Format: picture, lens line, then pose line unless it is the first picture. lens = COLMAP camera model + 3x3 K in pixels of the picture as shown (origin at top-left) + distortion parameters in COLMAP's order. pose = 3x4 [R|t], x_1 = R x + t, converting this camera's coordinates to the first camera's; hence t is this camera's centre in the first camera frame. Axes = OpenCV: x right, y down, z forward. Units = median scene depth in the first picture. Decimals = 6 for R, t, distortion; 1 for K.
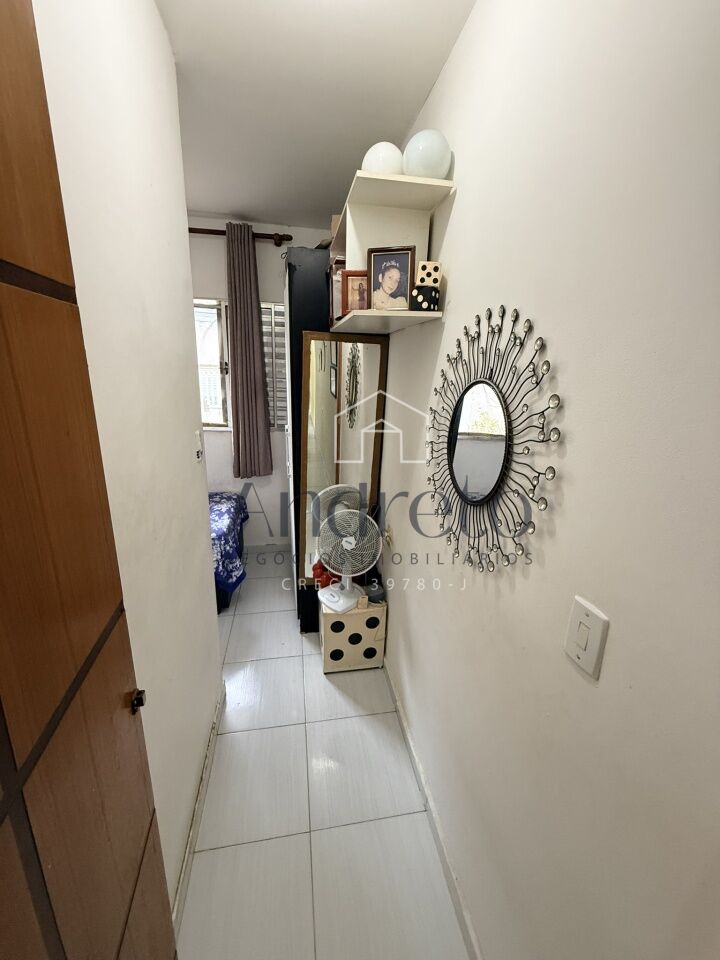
lens RADIAL K [[383.6, 0, 358.7], [0, 383.6, 474.3], [0, 0, 1]] dist [-0.001168, -0.000102]
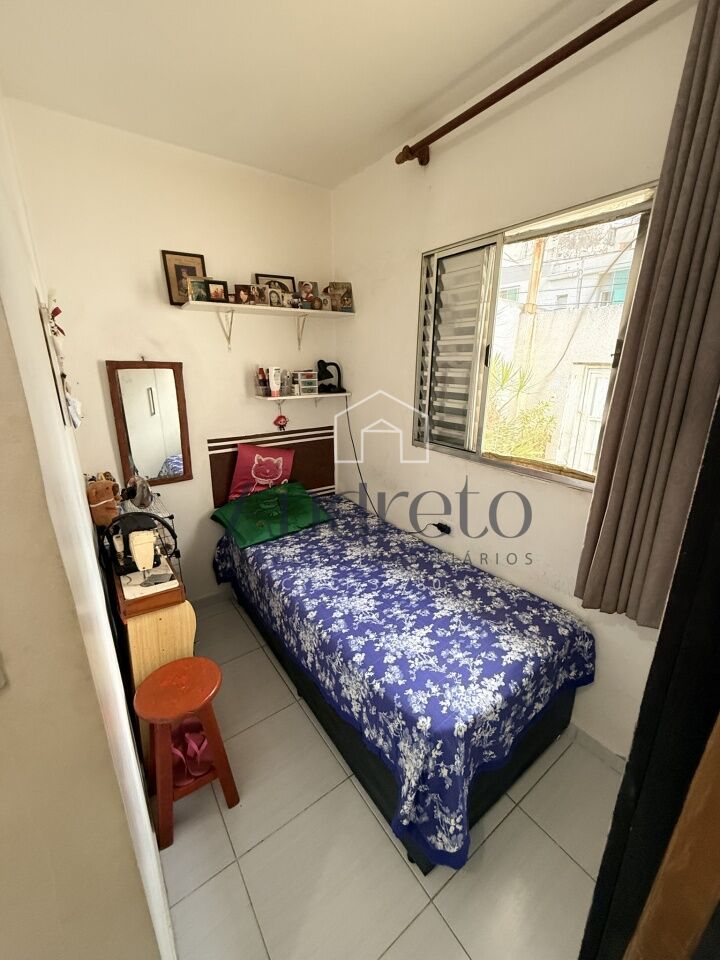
lens RADIAL K [[383.6, 0, 358.4], [0, 383.6, 477.0], [0, 0, 1]] dist [-0.001168, -0.000102]
pose [[0.436143, 0.225023, -0.871288, -0.073731], [-0.228611, 0.964171, 0.134576, -0.139374], [0.870354, 0.140491, 0.471960, 0.581332]]
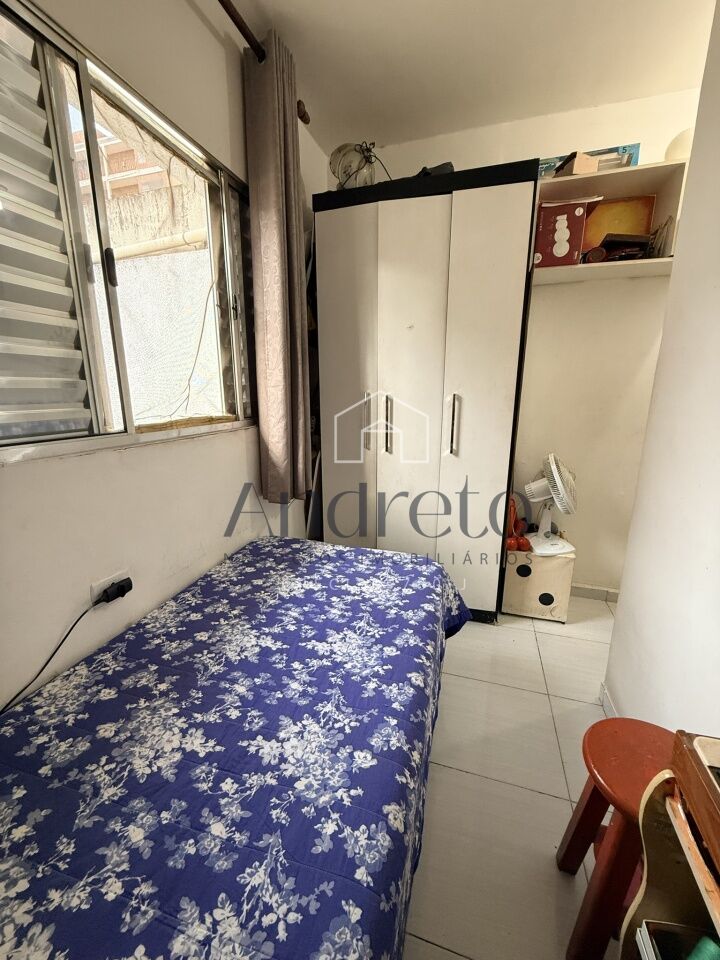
lens RADIAL K [[383.6, 0, 362.1], [0, 383.6, 476.4], [0, 0, 1]] dist [-0.001168, -0.000102]
pose [[0.448789, -0.232840, 0.862771, -0.813374], [0.255353, 0.958618, 0.125880, -0.079546], [-0.856378, 0.163818, 0.489674, 0.661403]]
